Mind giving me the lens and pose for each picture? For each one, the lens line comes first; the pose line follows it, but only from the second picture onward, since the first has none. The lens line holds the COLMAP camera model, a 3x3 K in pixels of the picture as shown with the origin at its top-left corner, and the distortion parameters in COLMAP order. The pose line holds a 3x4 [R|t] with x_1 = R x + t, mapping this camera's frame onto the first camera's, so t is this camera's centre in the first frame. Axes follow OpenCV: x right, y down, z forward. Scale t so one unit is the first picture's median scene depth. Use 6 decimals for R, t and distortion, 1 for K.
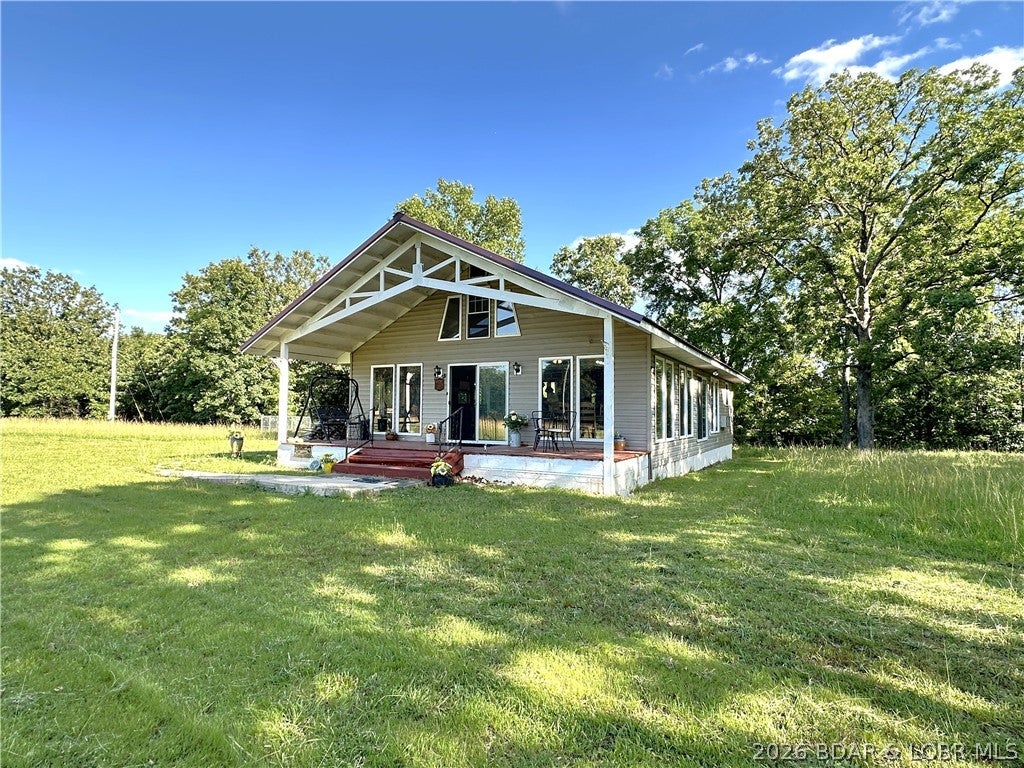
lens RADIAL K [[535.9, 0, 507.5], [0, 535.9, 381.9], [0, 0, 1]] dist [0.003056, -0.000029]
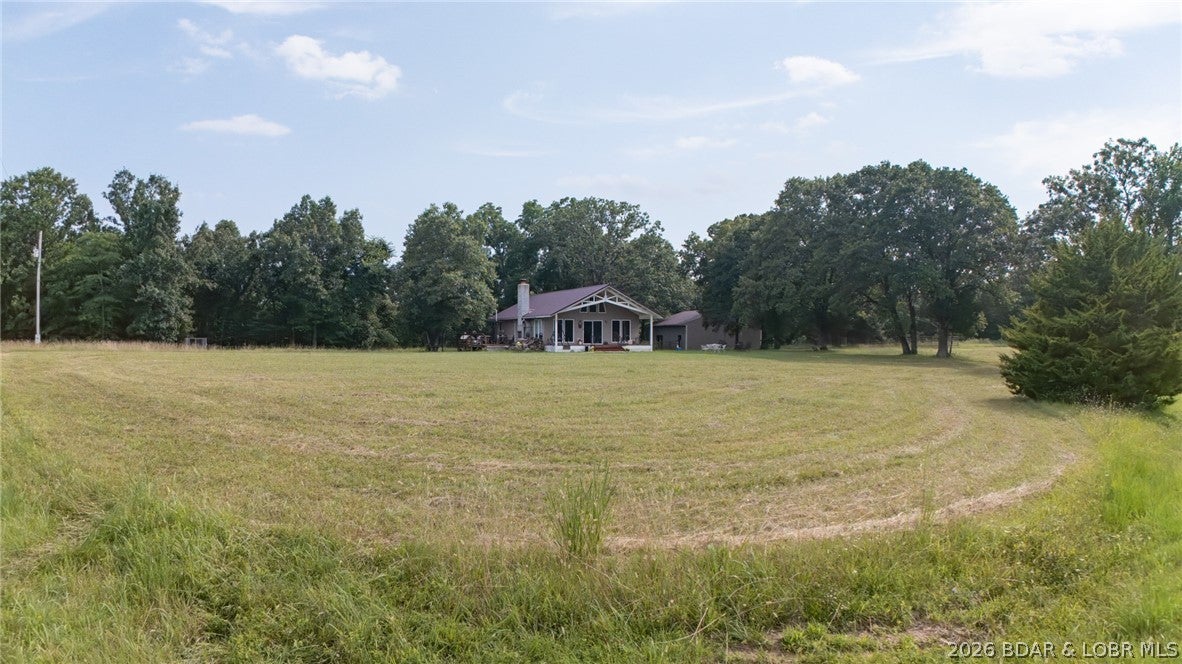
lens RADIAL K [[752.2, 0, 591.1], [0, 752.2, 332.3], [0, 0, 1]] dist [-0.178199, 0.008596]
pose [[0.586978, -0.006350, 0.809578, -4.051493], [-0.041113, 0.998445, 0.037641, -0.143097], [-0.808558, -0.055378, 0.585804, -1.818425]]
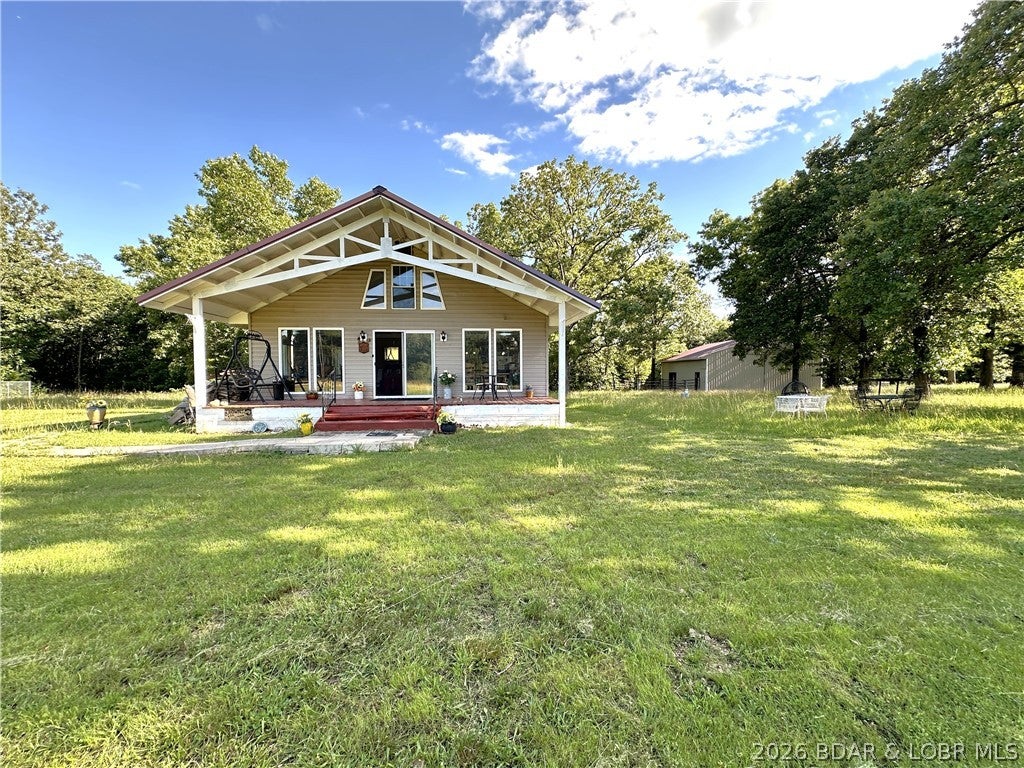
lens RADIAL K [[403.1, 0, 503.5], [0, 403.1, 382.0], [0, 0, 1]] dist [-0.002079, 0.000896]
pose [[0.826877, -0.026272, 0.561770, -0.398299], [-0.019888, 0.996917, 0.075896, 0.007351], [-0.562032, -0.073929, 0.823805, 0.144319]]
